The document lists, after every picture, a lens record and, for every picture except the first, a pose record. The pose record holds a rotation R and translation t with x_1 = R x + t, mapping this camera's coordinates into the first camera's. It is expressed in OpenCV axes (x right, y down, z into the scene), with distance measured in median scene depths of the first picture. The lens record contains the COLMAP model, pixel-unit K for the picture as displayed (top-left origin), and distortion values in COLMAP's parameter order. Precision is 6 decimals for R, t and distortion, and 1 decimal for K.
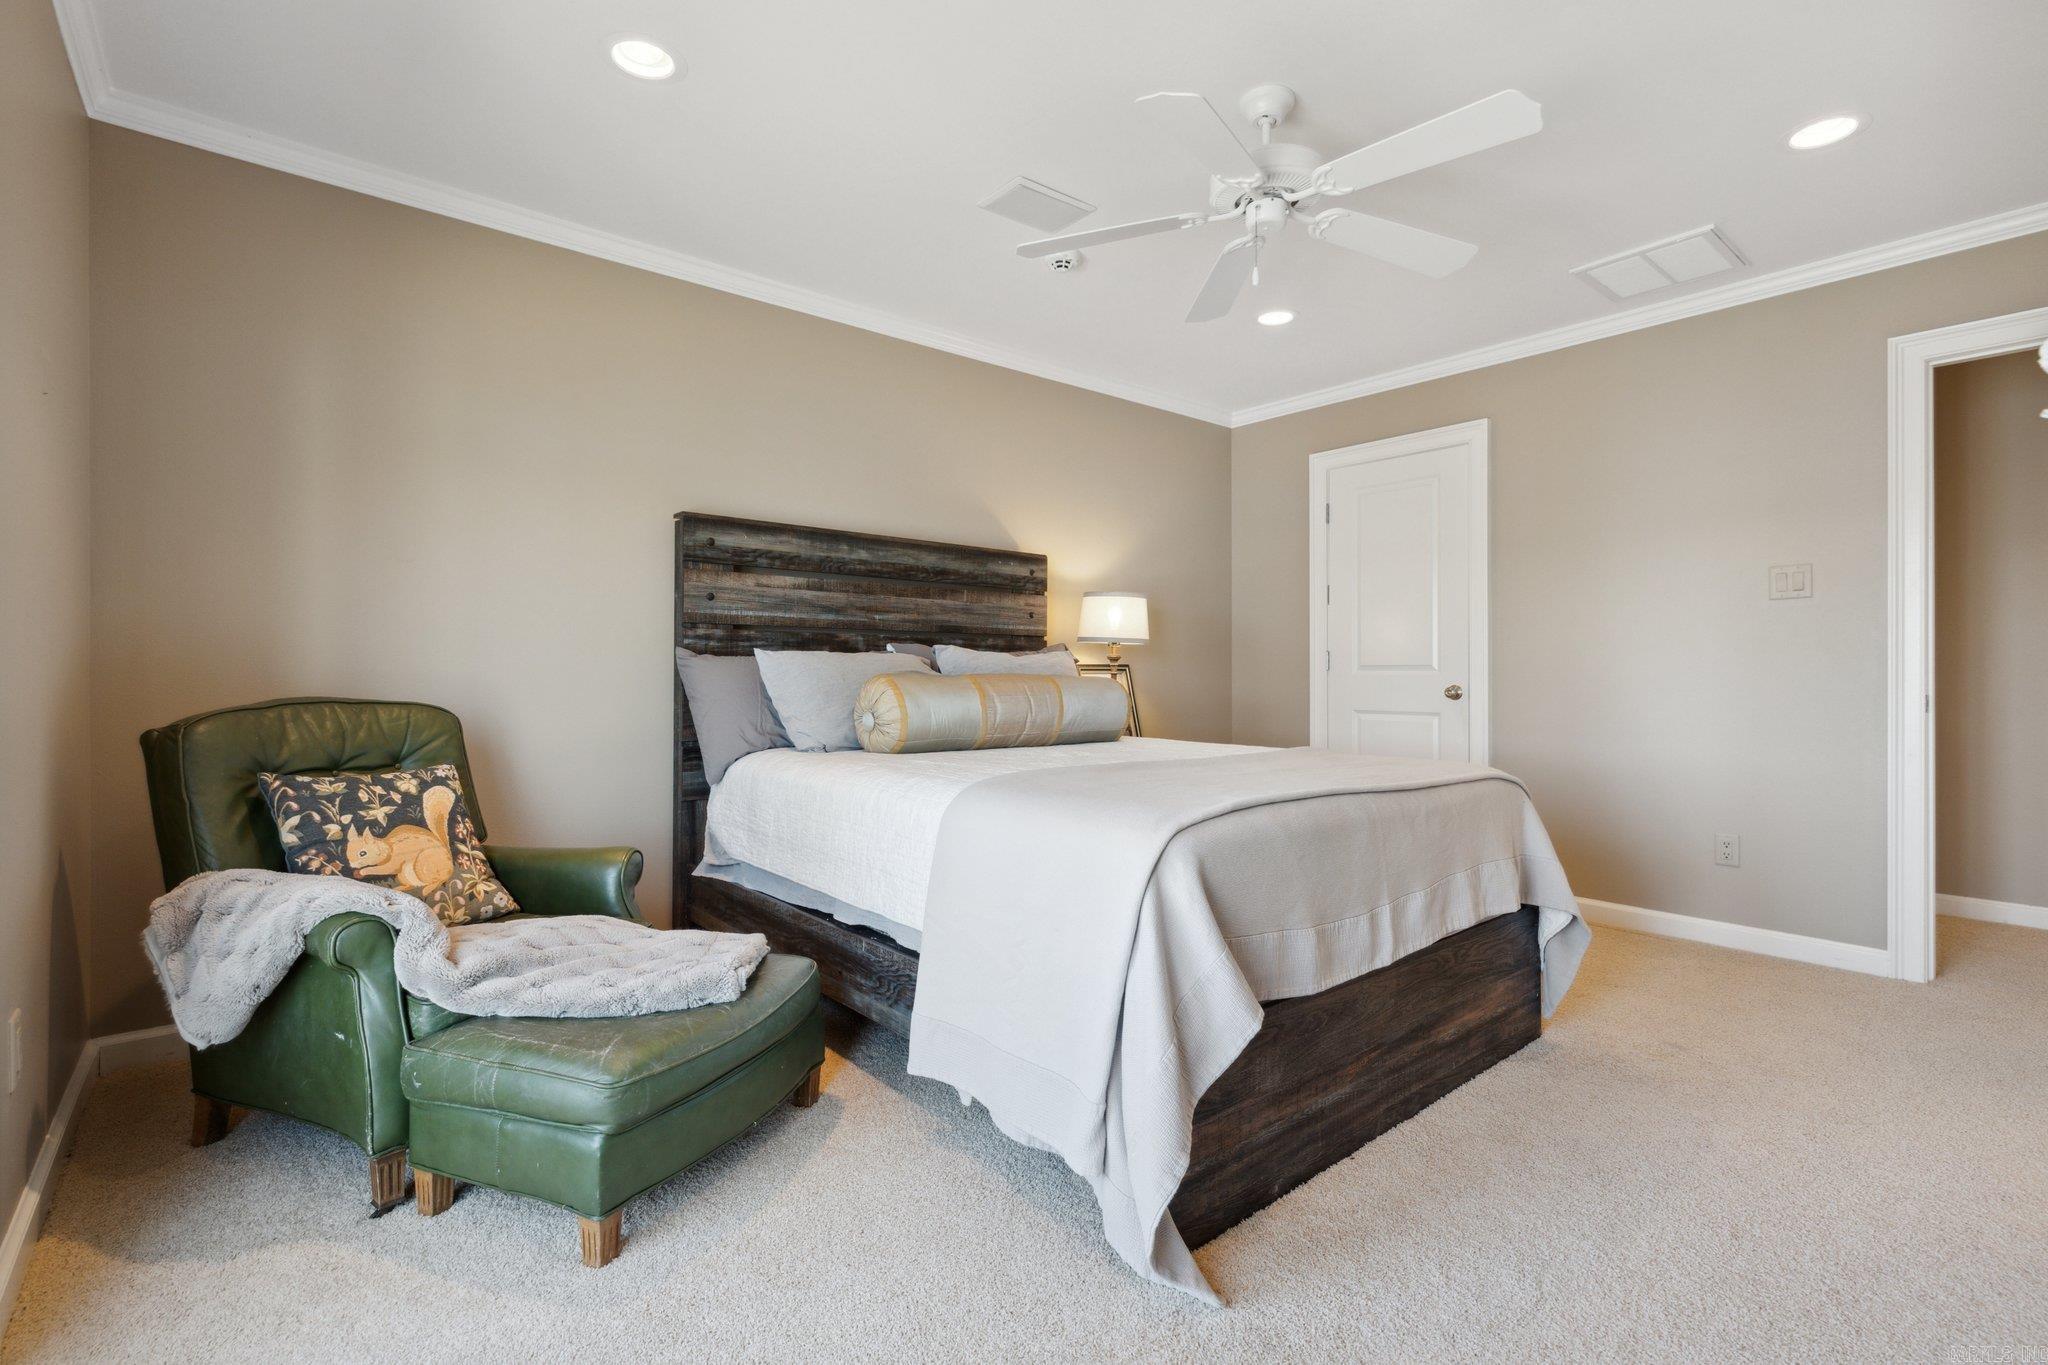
lens RADIAL K [[933.0, 0, 1024.6], [0, 933.0, 674.2], [0, 0, 1]] dist [0.001762, 0.000897]
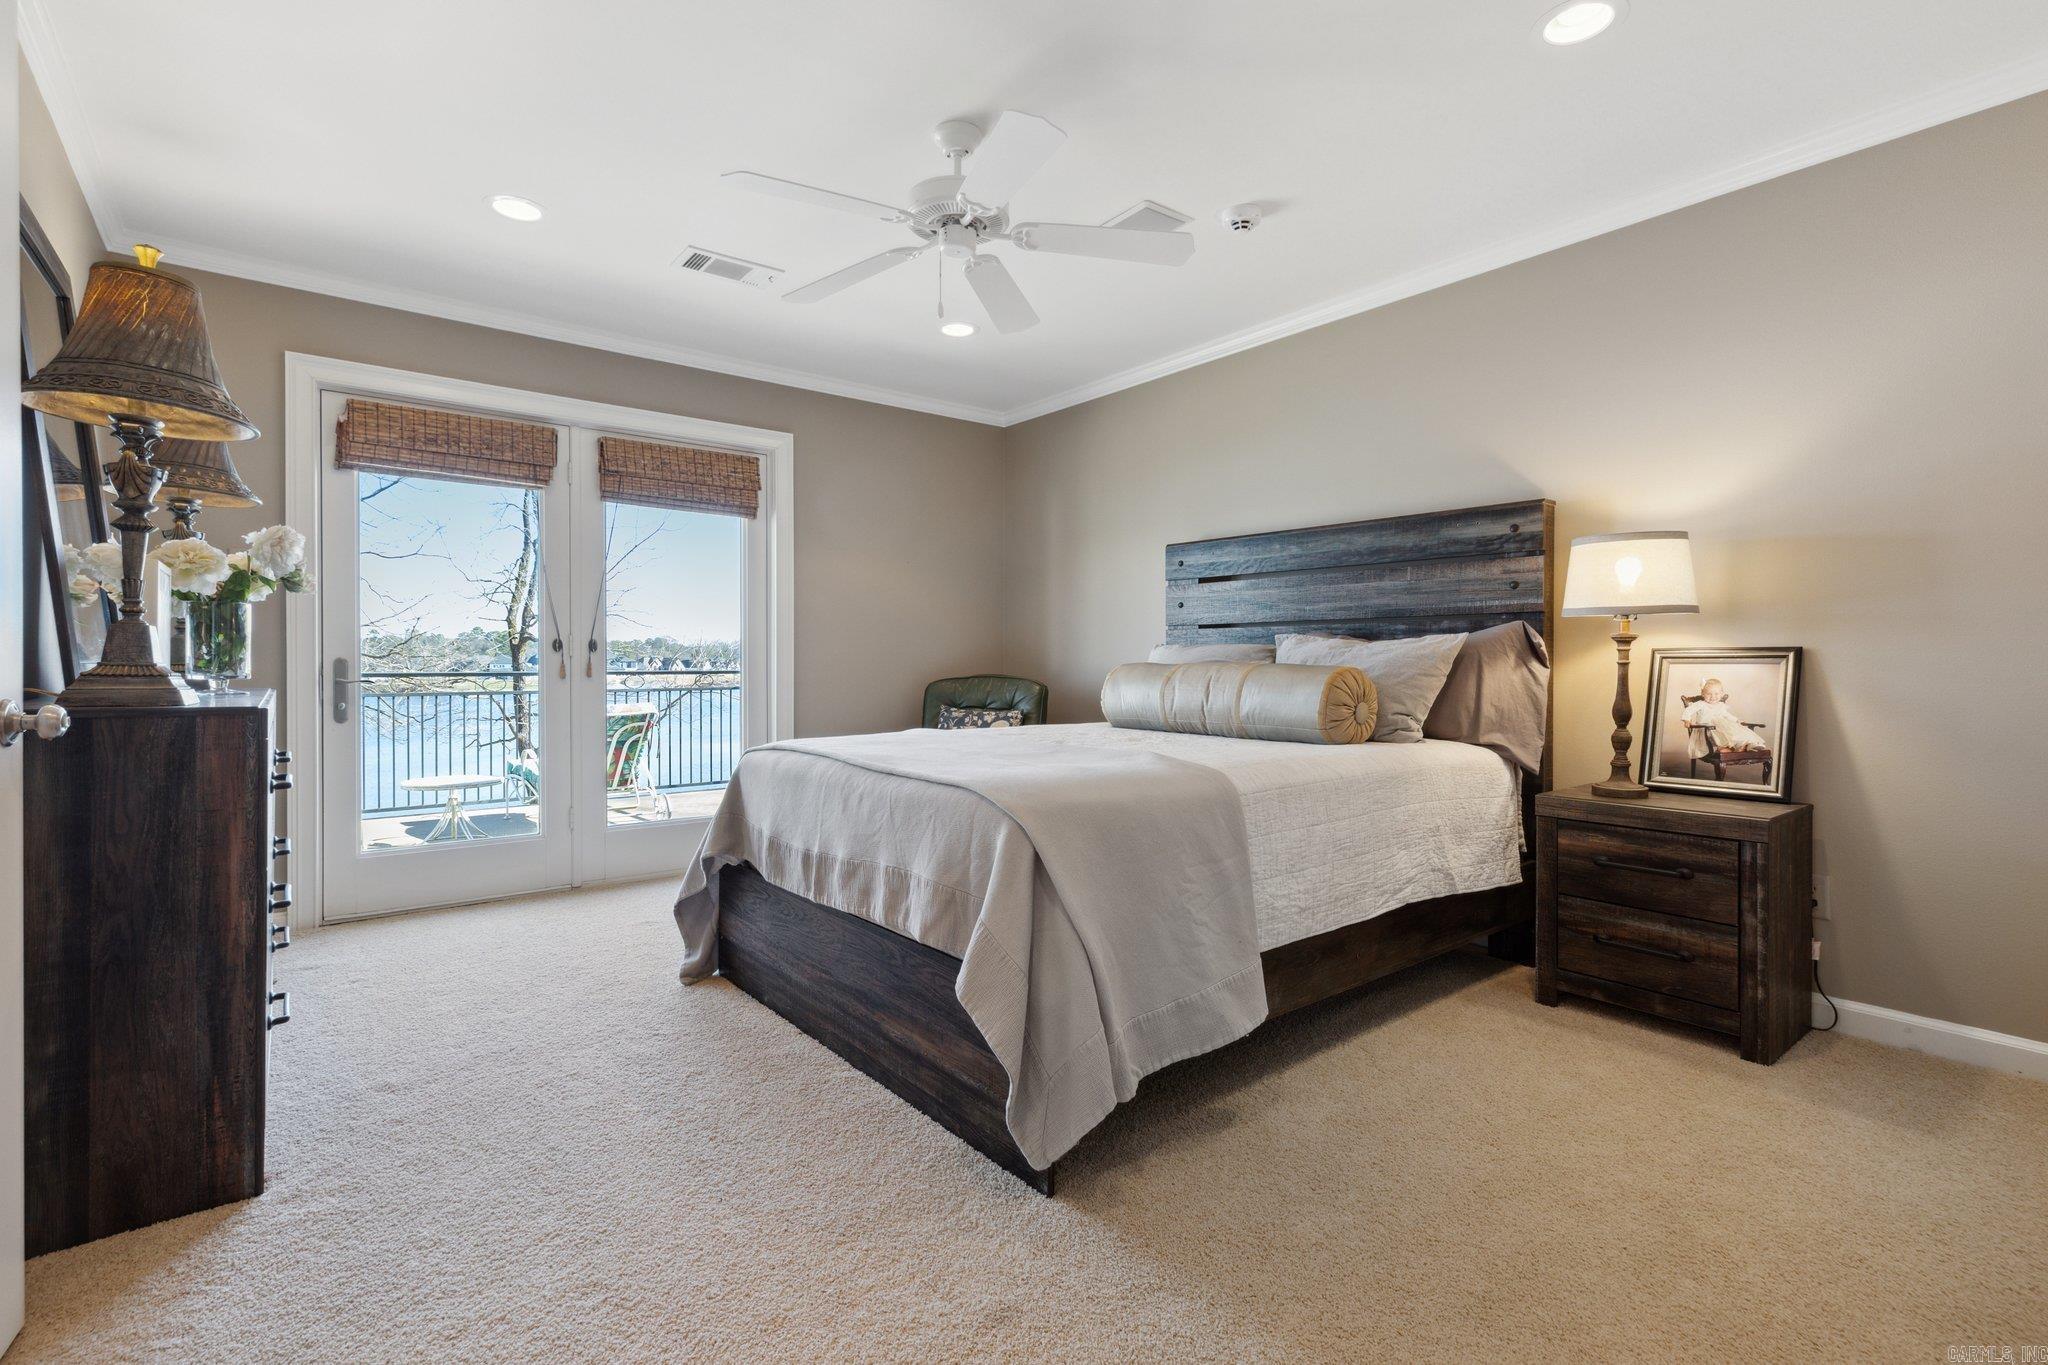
lens RADIAL K [[933.0, 0, 1024.6], [0, 933.0, 674.2], [0, 0, 1]] dist [0.001762, 0.000897]
pose [[-0.018448, 0.003537, -0.999824, 0.821569], [-0.008432, 0.999958, 0.003693, 0.009153], [0.999794, 0.008499, -0.018417, 0.671338]]
